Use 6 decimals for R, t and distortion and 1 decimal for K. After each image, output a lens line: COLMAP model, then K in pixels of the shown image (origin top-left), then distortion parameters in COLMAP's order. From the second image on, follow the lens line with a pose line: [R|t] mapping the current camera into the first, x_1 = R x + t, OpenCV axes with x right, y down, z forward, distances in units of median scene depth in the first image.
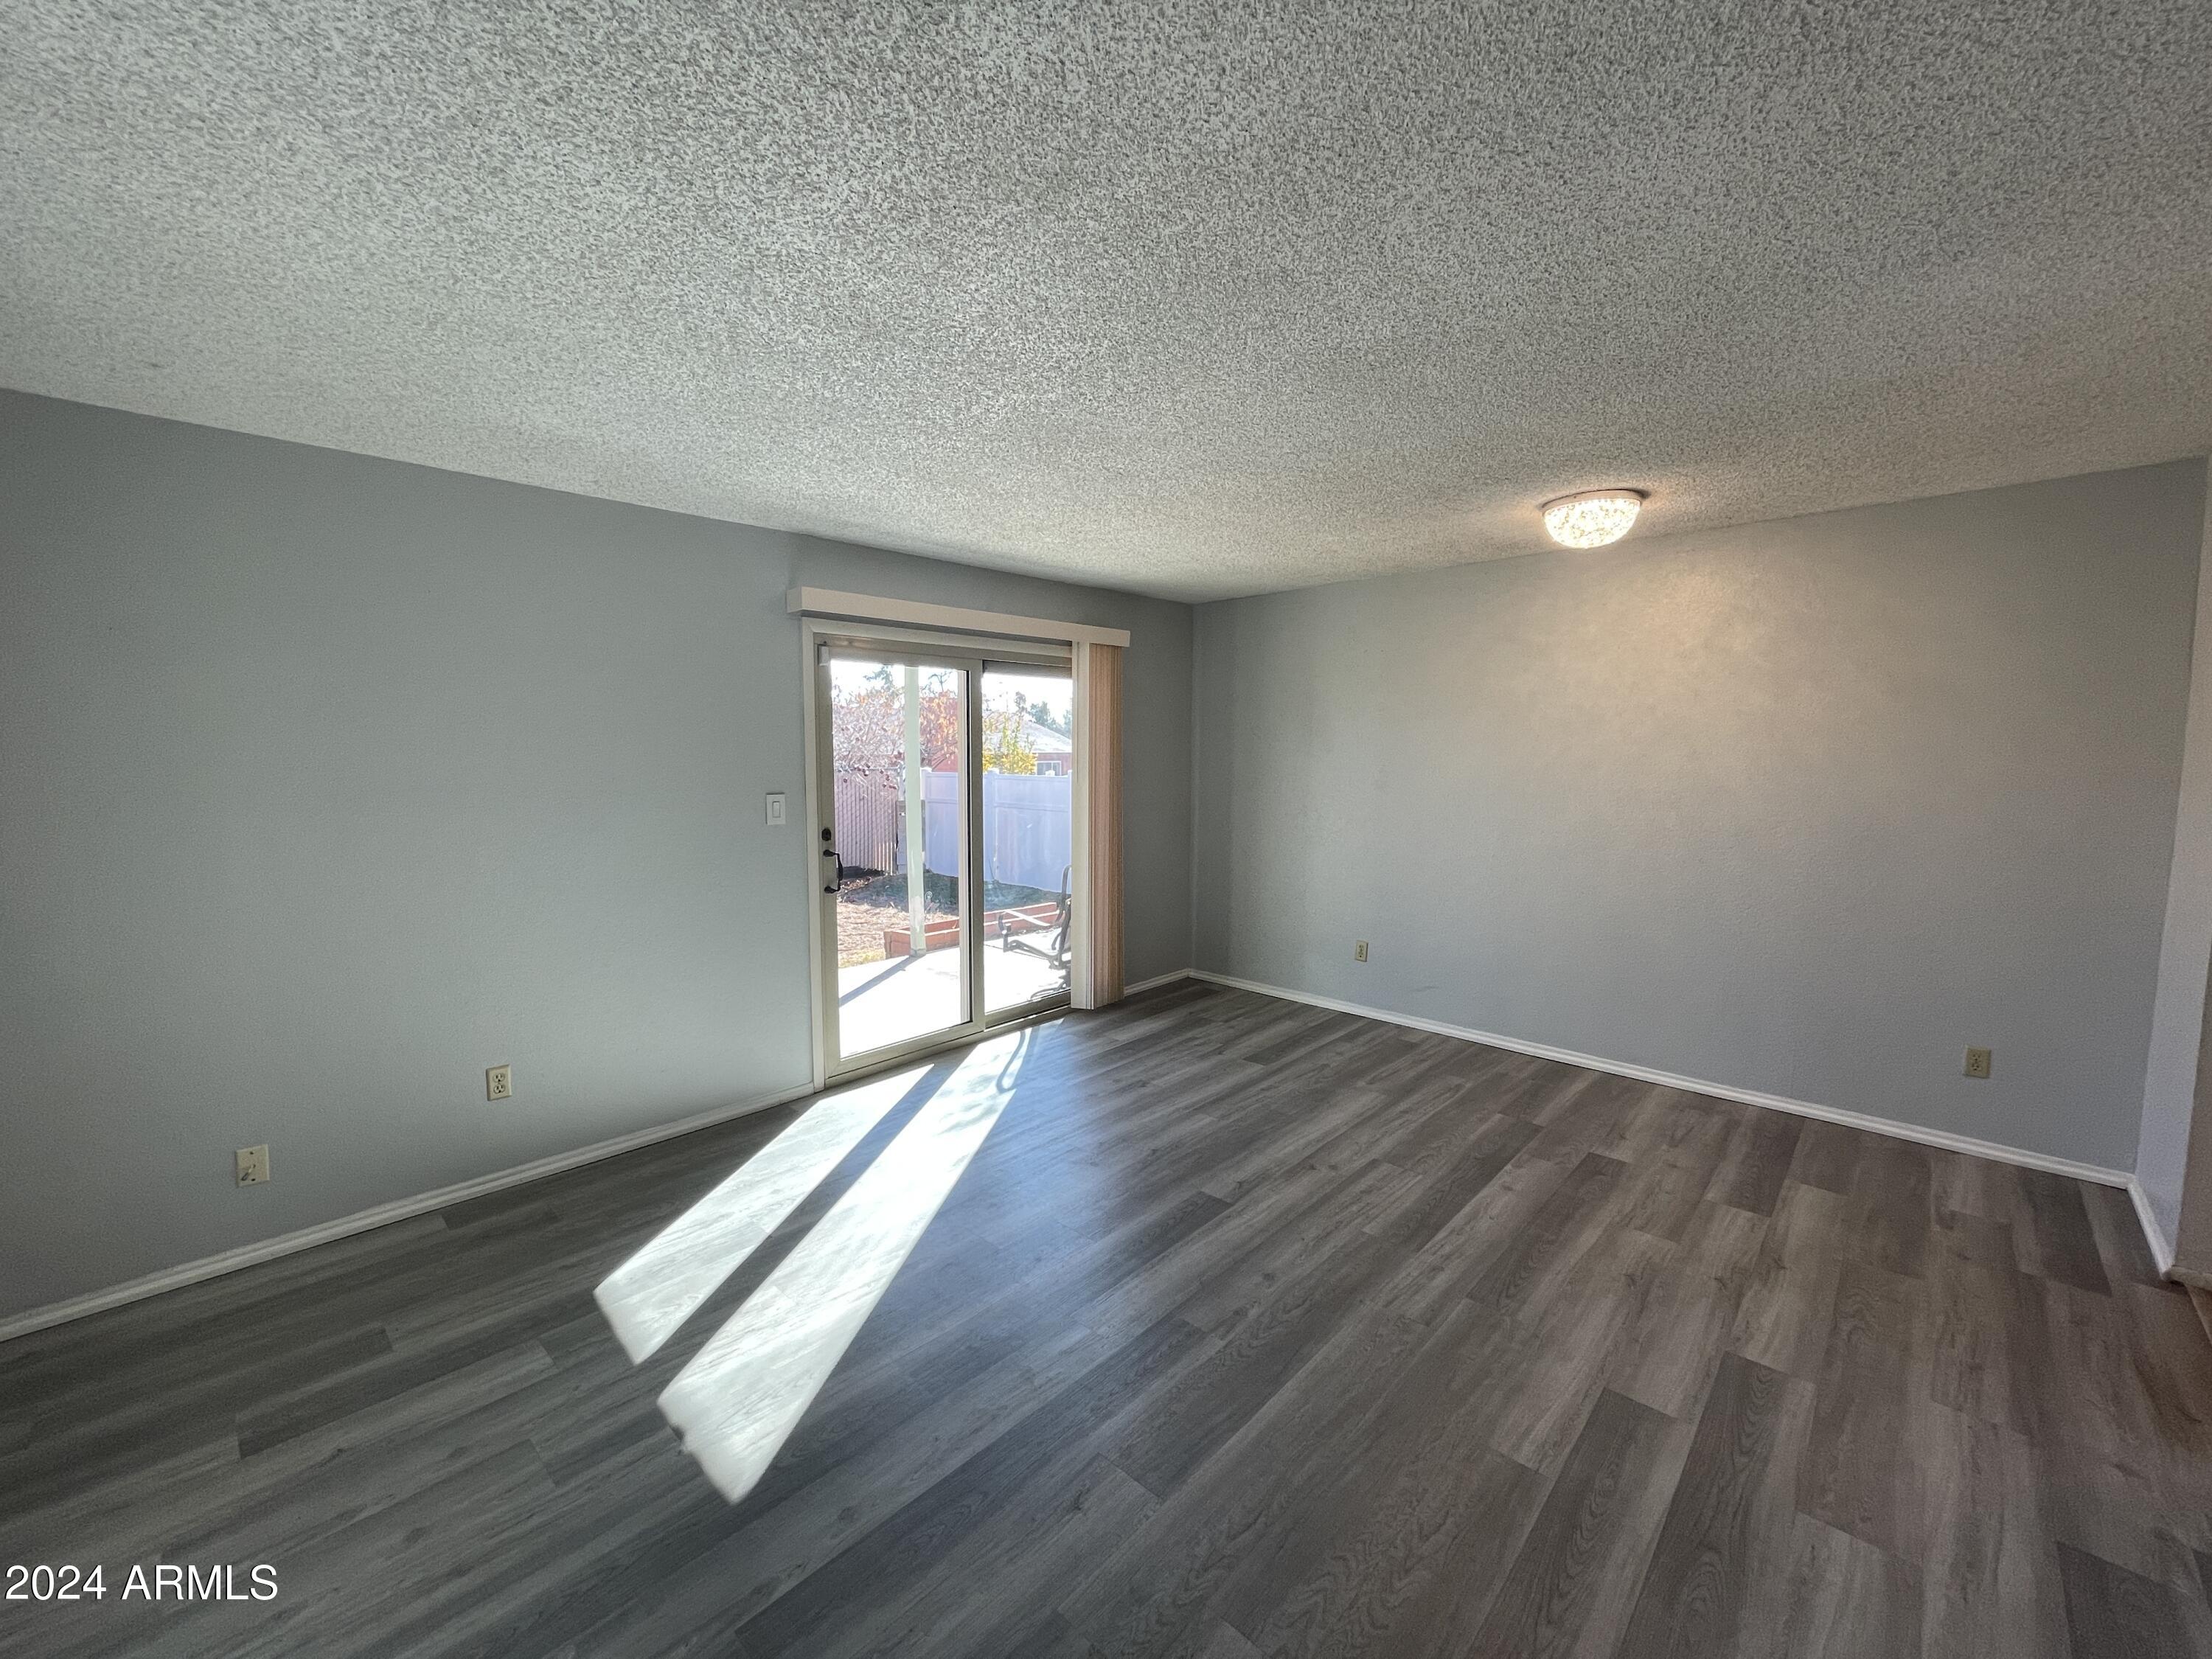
lens RADIAL K [[895.2, 0, 1103.8], [0, 895.2, 825.3], [0, 0, 1]] dist [-0.000148, -0.000159]
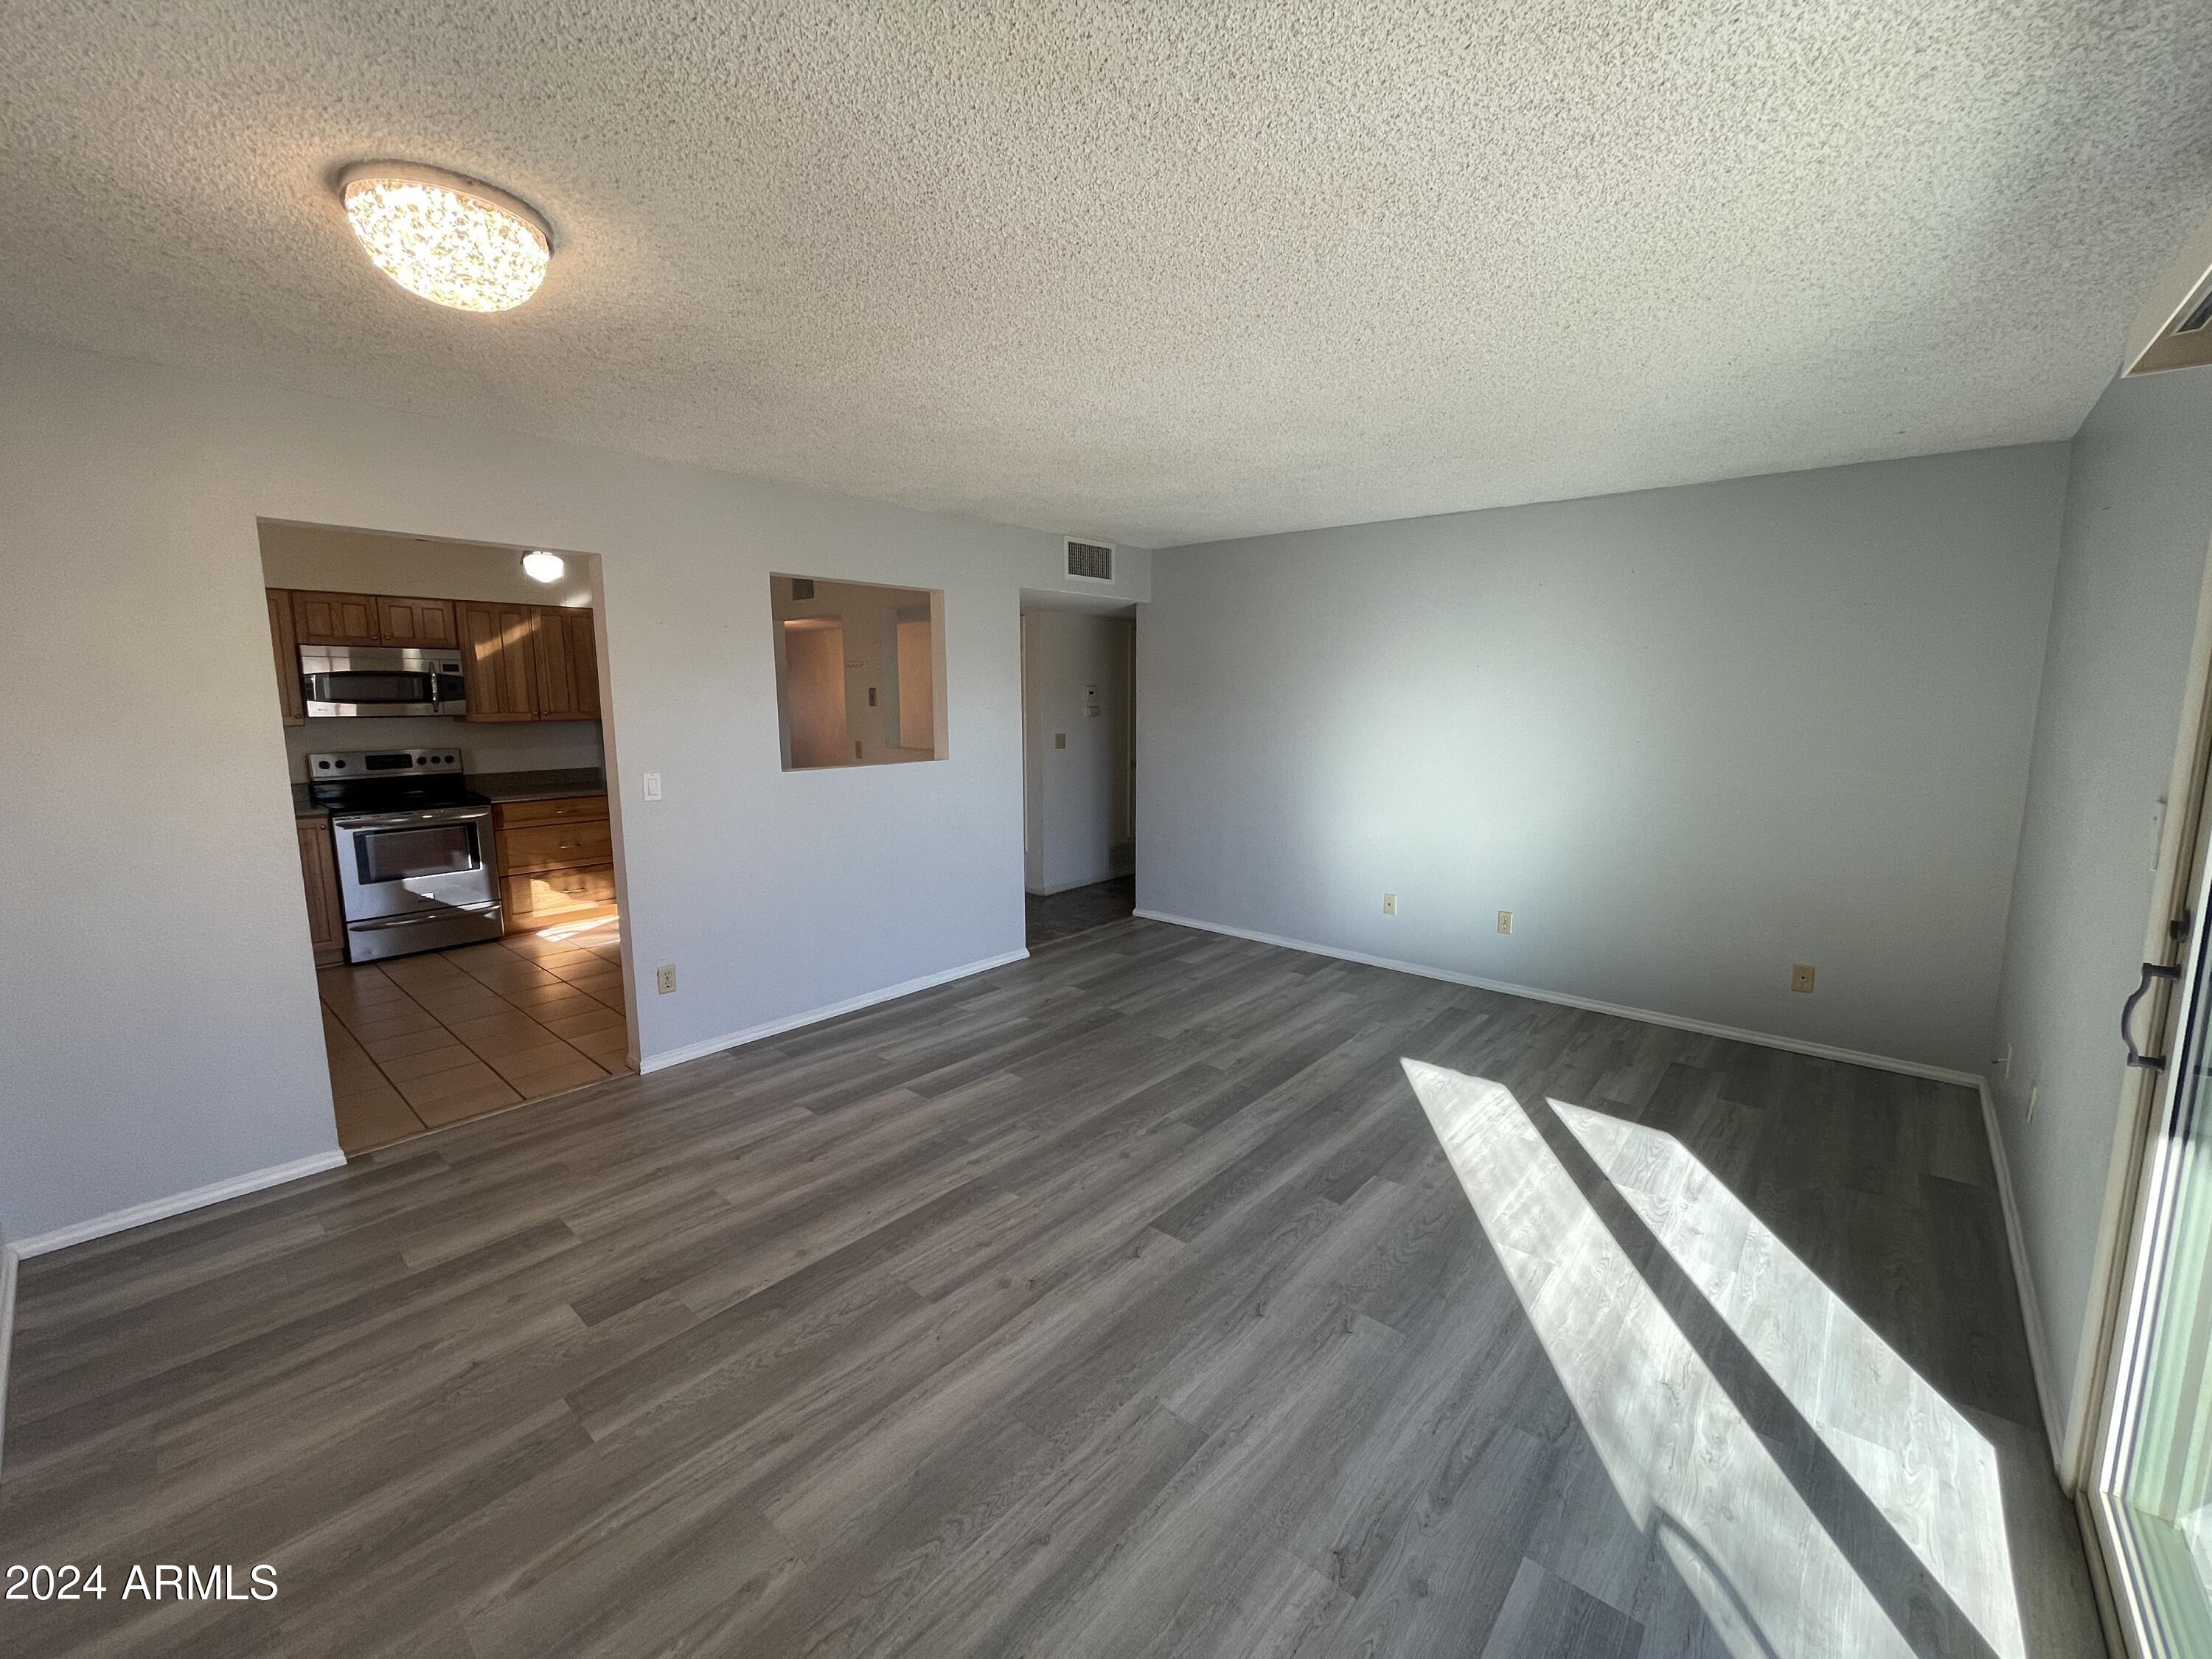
lens RADIAL K [[895.2, 0, 1108.9], [0, 895.2, 833.2], [0, 0, 1]] dist [-0.000148, -0.000159]
pose [[-0.999188, 0.006550, -0.039749, 0.230745], [-0.003252, 0.970360, 0.241641, -0.166390], [0.040154, 0.241574, -0.969551, 1.880291]]
